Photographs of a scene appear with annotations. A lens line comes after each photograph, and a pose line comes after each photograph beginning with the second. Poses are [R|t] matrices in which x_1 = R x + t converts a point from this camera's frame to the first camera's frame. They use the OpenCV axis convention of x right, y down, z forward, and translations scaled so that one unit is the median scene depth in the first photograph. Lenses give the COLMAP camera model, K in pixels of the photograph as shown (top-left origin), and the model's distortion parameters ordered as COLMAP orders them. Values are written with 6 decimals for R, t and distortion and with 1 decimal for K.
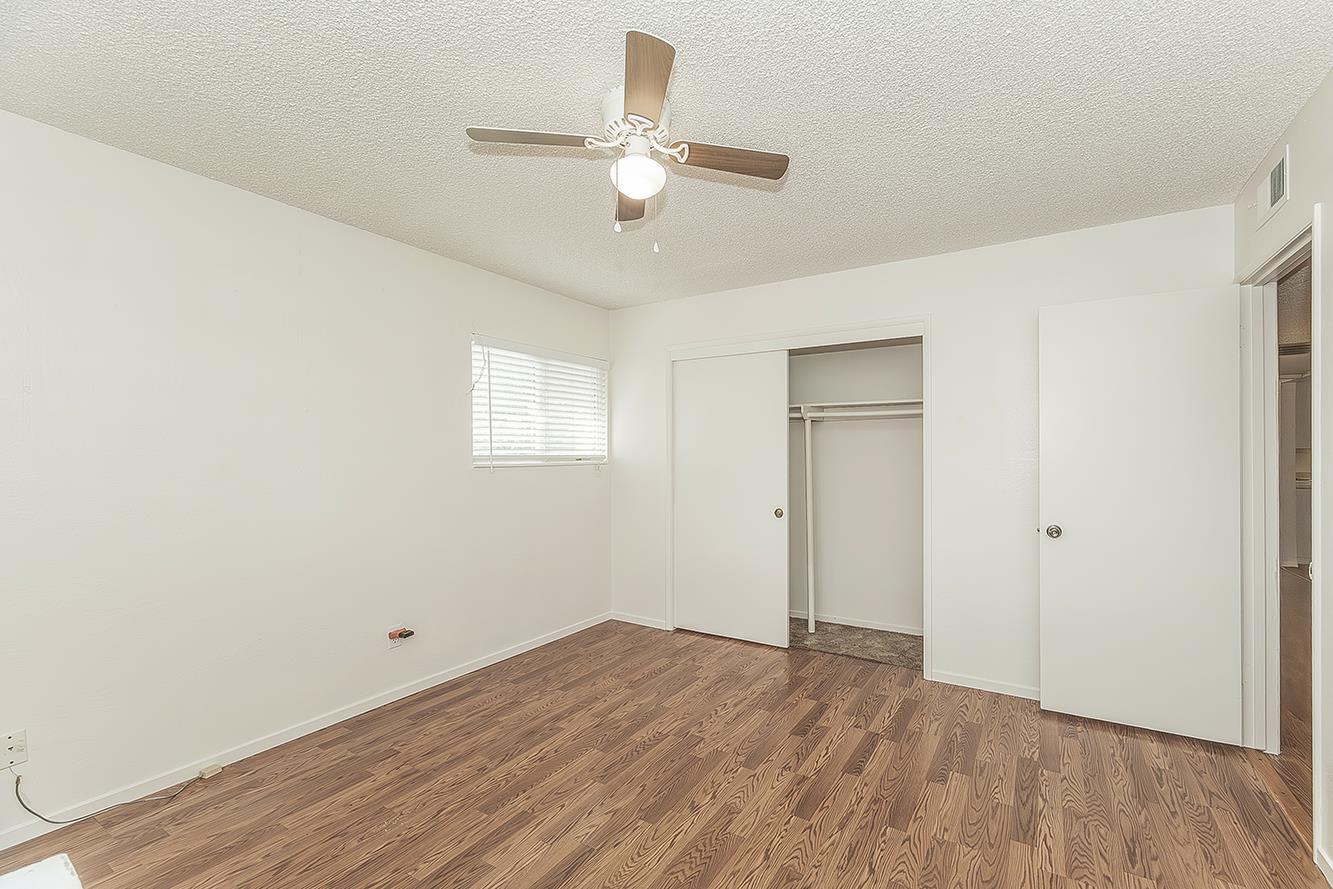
lens RADIAL K [[561.6, 0, 777.9], [0, 561.6, 455.0], [0, 0, 1]] dist [-0.000001, 0.000194]
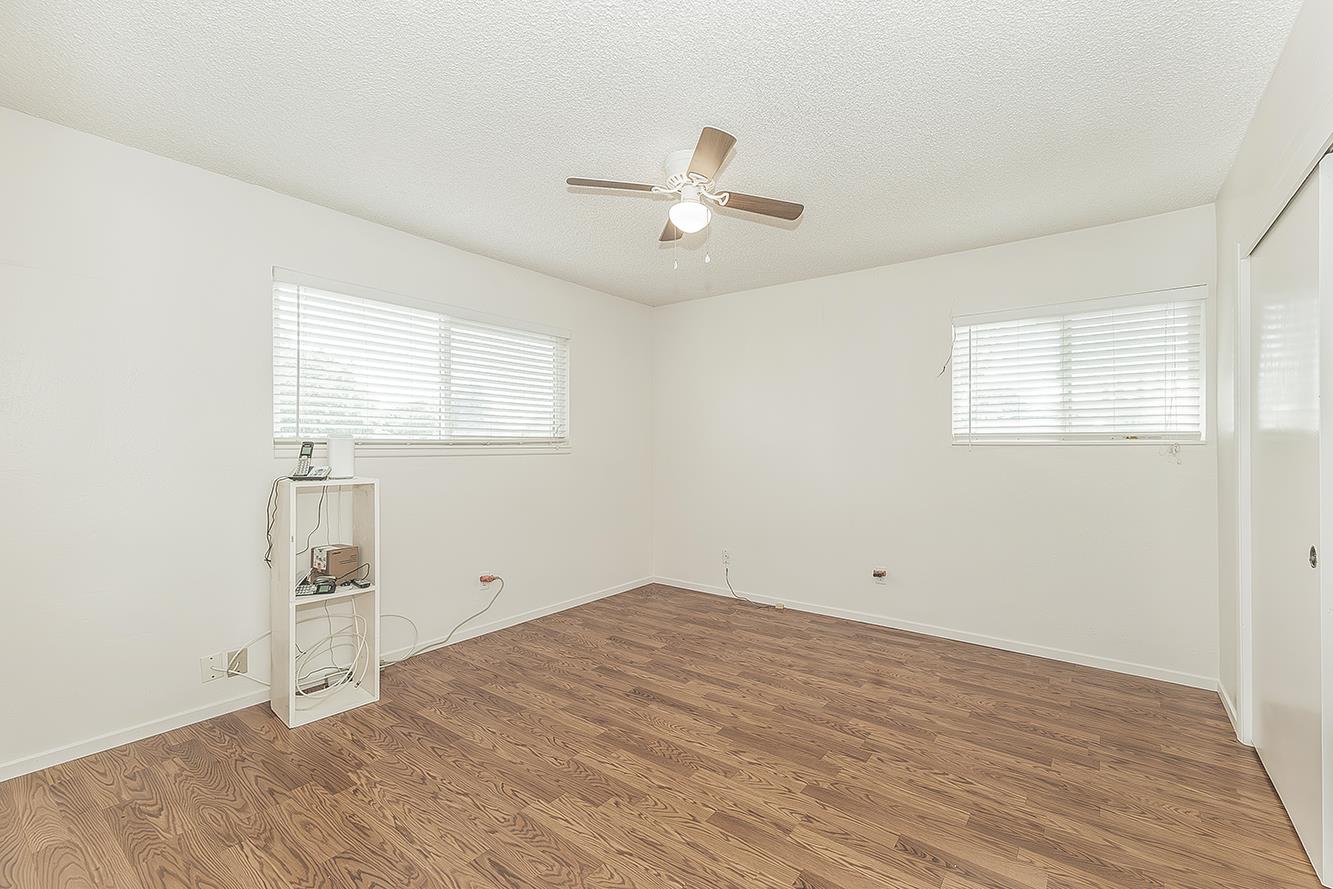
lens RADIAL K [[561.6, 0, 666.5], [0, 561.6, 444.5], [0, 0, 1]] dist [0.002453, 0.000341]
pose [[-0.207650, -0.001806, -0.978201, 0.683576], [-0.004462, 0.999990, -0.000900, 0.027783], [0.978193, 0.004178, -0.207656, 0.796852]]
